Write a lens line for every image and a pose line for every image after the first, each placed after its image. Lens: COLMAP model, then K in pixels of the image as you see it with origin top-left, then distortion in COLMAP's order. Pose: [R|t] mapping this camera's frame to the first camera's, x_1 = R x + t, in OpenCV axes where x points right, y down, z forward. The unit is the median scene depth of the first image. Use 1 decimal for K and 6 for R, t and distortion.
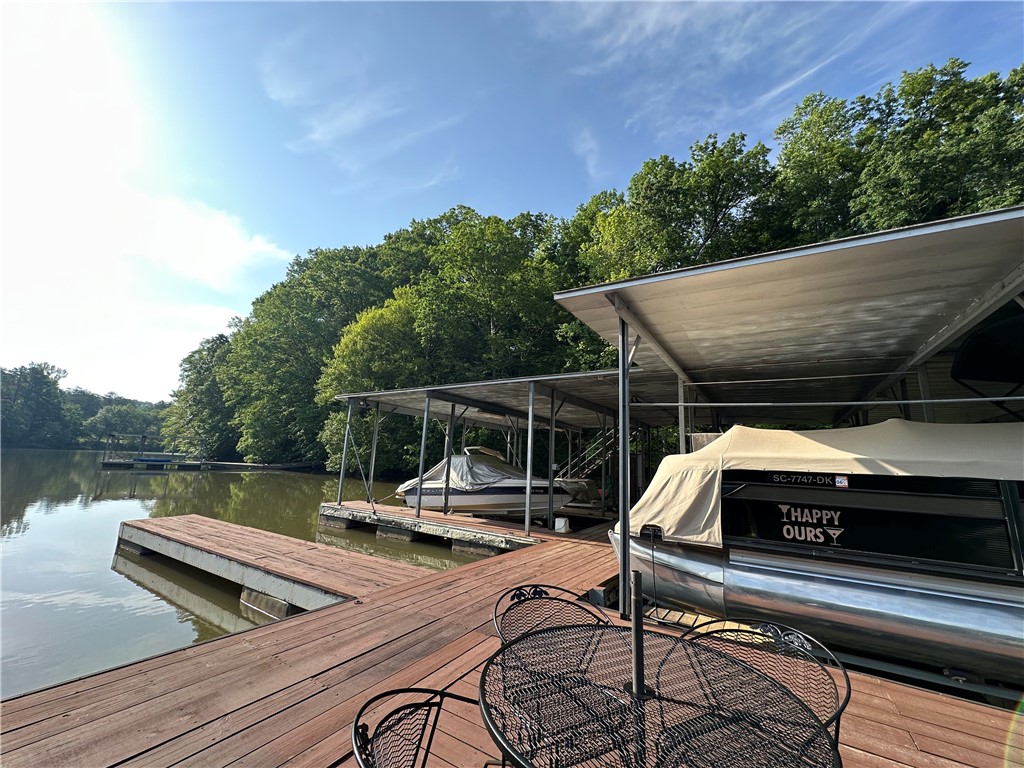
lens RADIAL K [[408.3, 0, 512.1], [0, 408.3, 383.4], [0, 0, 1]] dist [-0.001602, 0.000558]
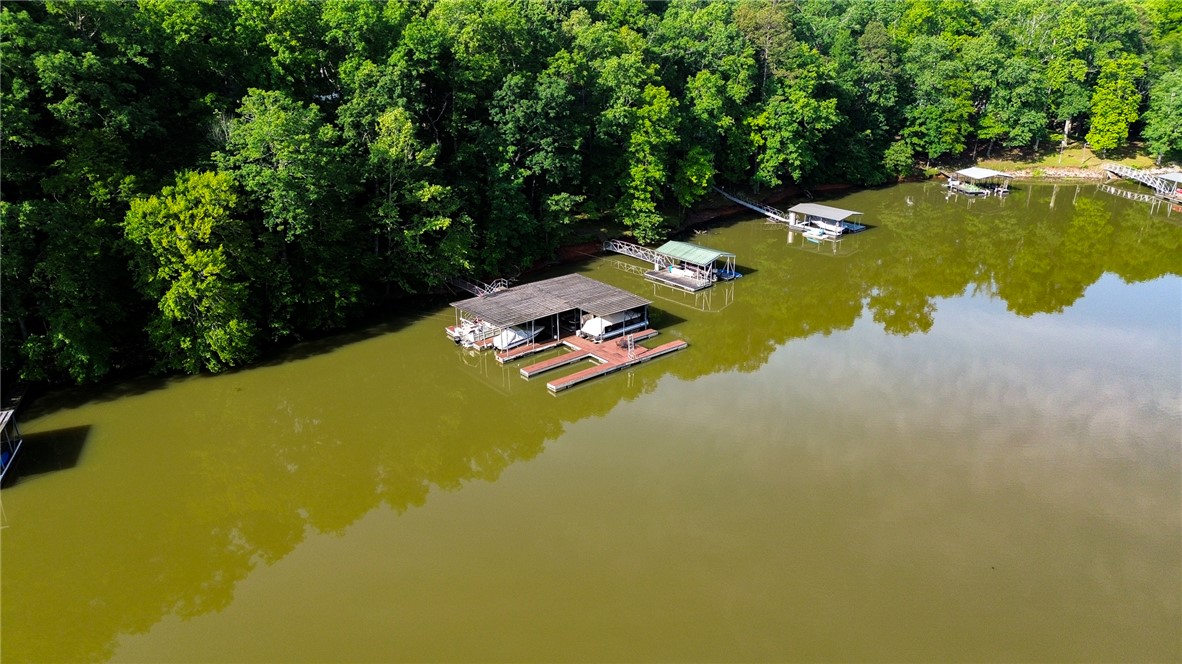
lens RADIAL K [[827.4, 0, 595.3], [0, 827.4, 329.0], [0, 0, 1]] dist [0.047935, -0.046107]
pose [[0.311816, -0.382611, 0.869701, -8.666836], [-0.154509, 0.882735, 0.443741, -4.384355], [-0.937496, -0.272742, 0.216133, -1.606352]]
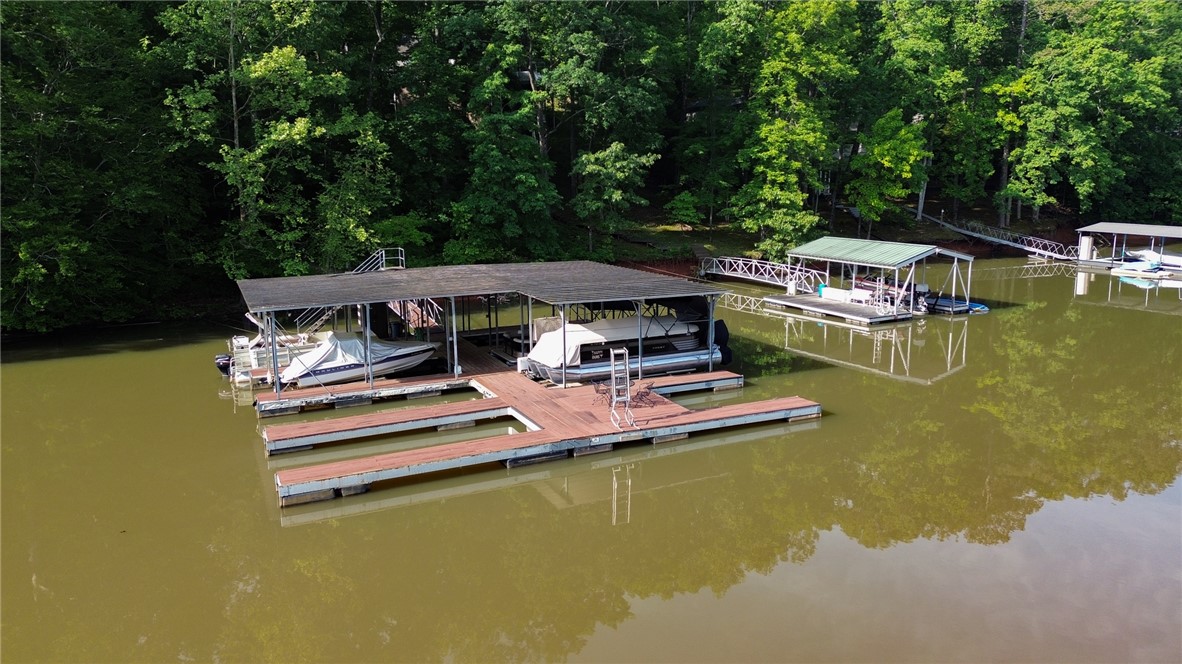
lens RADIAL K [[827.4, 0, 595.3], [0, 827.4, 329.0], [0, 0, 1]] dist [0.047935, -0.046107]
pose [[0.534304, -0.200791, 0.821098, -2.657611], [-0.123673, 0.942355, 0.310920, -1.087938], [-0.836196, -0.267674, 0.478672, -1.265926]]
